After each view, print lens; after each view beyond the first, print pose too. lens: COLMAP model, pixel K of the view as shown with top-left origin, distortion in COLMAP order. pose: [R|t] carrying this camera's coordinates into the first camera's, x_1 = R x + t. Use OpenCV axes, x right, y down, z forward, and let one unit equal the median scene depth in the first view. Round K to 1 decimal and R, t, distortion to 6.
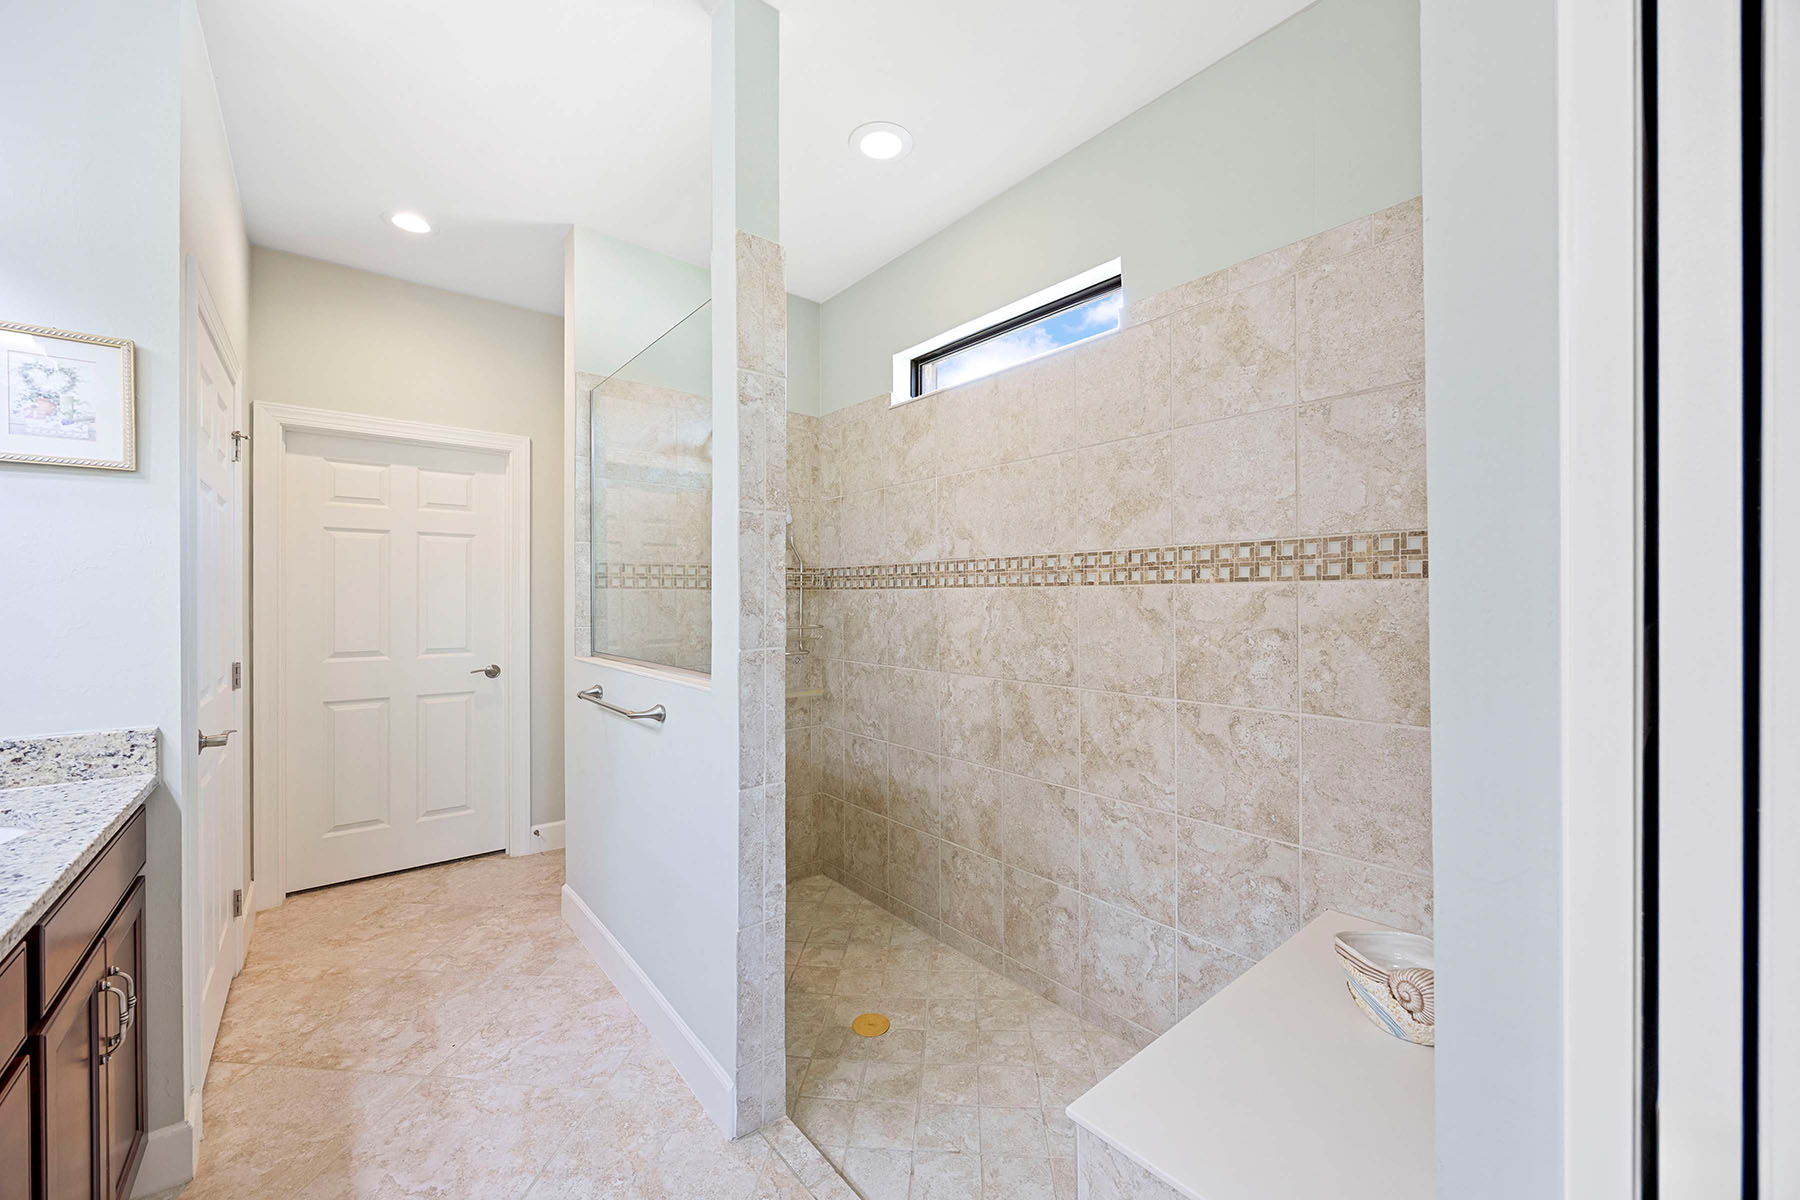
lens RADIAL K [[687.9, 0, 902.6], [0, 687.9, 598.5], [0, 0, 1]] dist [-0.004578, 0.000685]
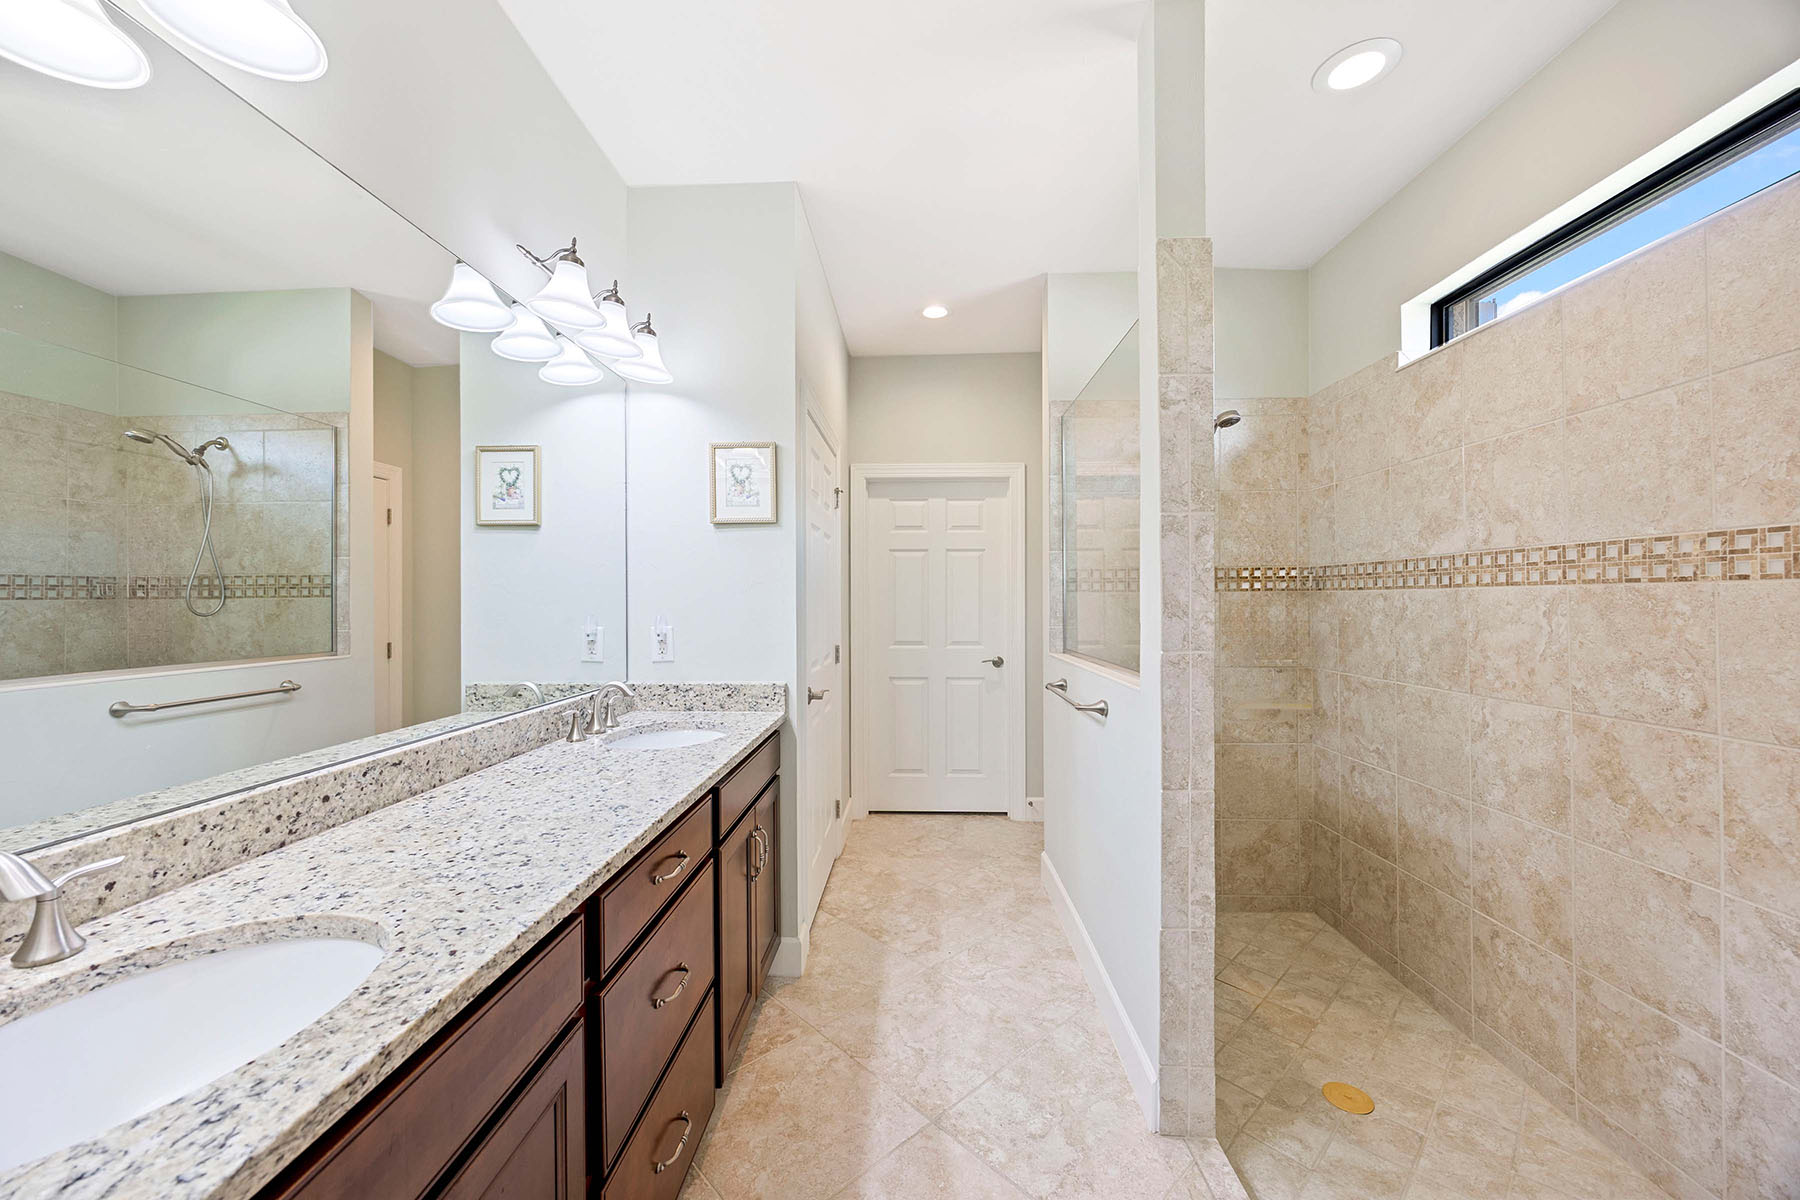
lens RADIAL K [[687.9, 0, 915.9], [0, 687.9, 599.3], [0, 0, 1]] dist [-0.004578, 0.000685]
pose [[0.753493, -0.003114, -0.657449, 0.108162], [0.001401, 0.999994, -0.003131, -0.000023], [0.657455, 0.001438, 0.753493, -0.001126]]
